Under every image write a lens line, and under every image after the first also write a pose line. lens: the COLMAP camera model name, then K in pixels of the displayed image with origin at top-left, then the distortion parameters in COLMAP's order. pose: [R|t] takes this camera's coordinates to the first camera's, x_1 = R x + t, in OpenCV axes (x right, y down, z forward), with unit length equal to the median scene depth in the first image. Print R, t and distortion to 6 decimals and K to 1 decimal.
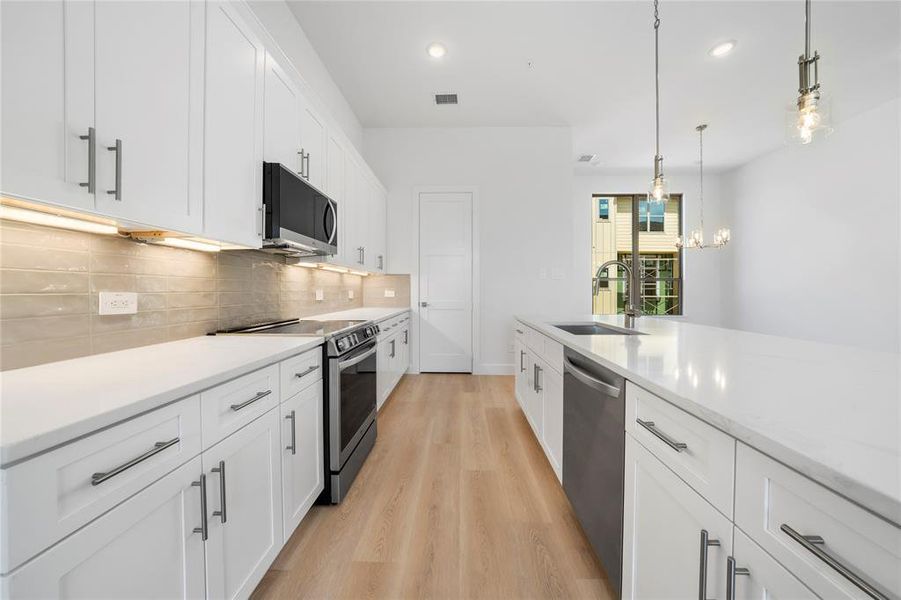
lens RADIAL K [[321.7, 0, 453.3], [0, 321.7, 289.6], [0, 0, 1]] dist [0.000265, 0.000063]
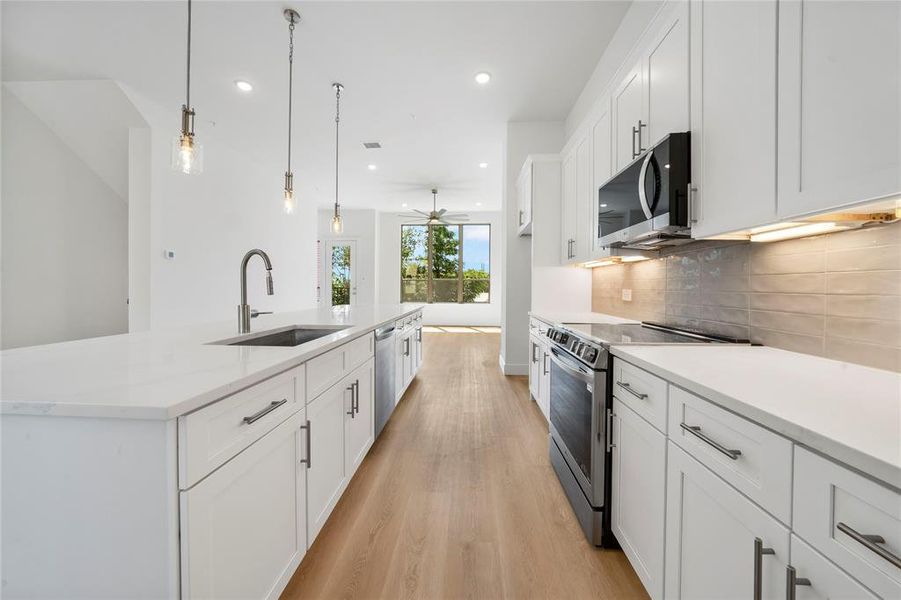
lens RADIAL K [[321.7, 0, 453.3], [0, 321.7, 289.6], [0, 0, 1]] dist [0.000265, 0.000063]
pose [[-0.999598, -0.007160, 0.027428, 0.003687], [-0.006970, 0.999951, 0.006996, 0.001489], [-0.027477, 0.006802, -0.999599, 2.249756]]
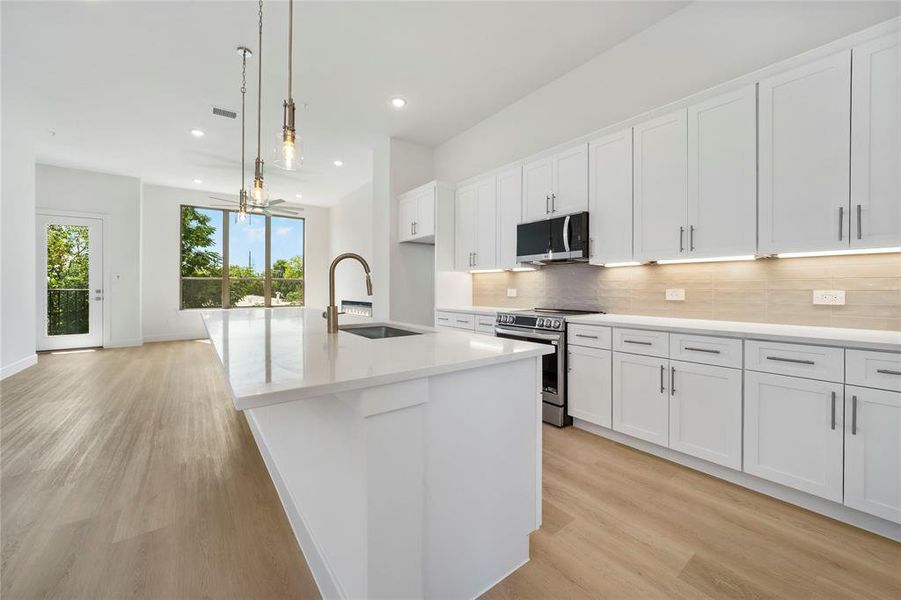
lens RADIAL K [[347.5, 0, 453.7], [0, 347.5, 291.8], [0, 0, 1]] dist [-0.001031, 0.000221]
pose [[-0.785013, 0.002312, -0.619475, 1.072400], [-0.002448, 0.999974, 0.006833, 0.010269], [0.619474, 0.006880, -0.784987, 2.397822]]
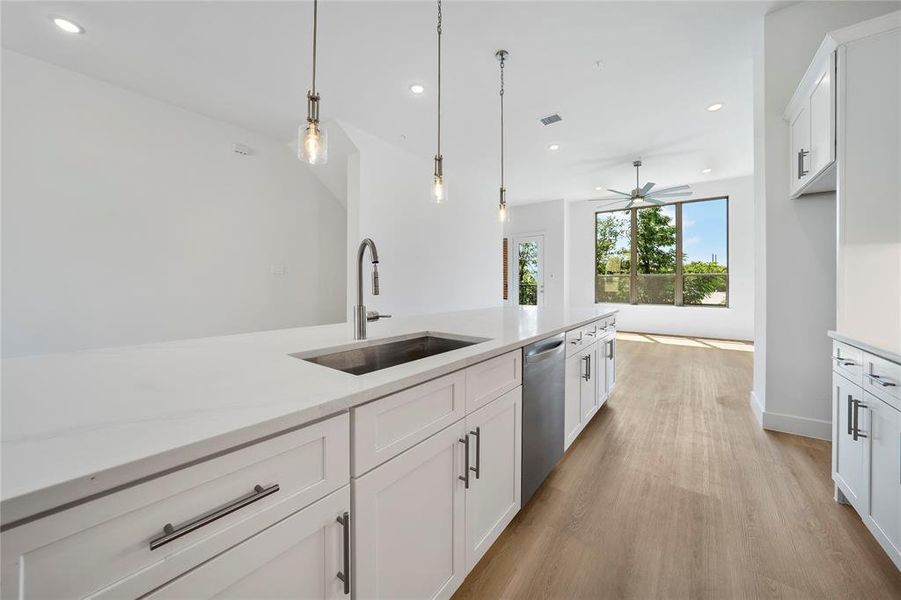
lens RADIAL K [[321.9, 0, 451.9], [0, 321.9, 282.9], [0, 0, 1]] dist [-0.011961, 0.000194]
pose [[-0.810659, -0.003298, 0.585510, -0.011932], [-0.006107, 0.999977, -0.002823, -0.000097], [-0.585487, -0.005864, -0.810660, 1.820674]]
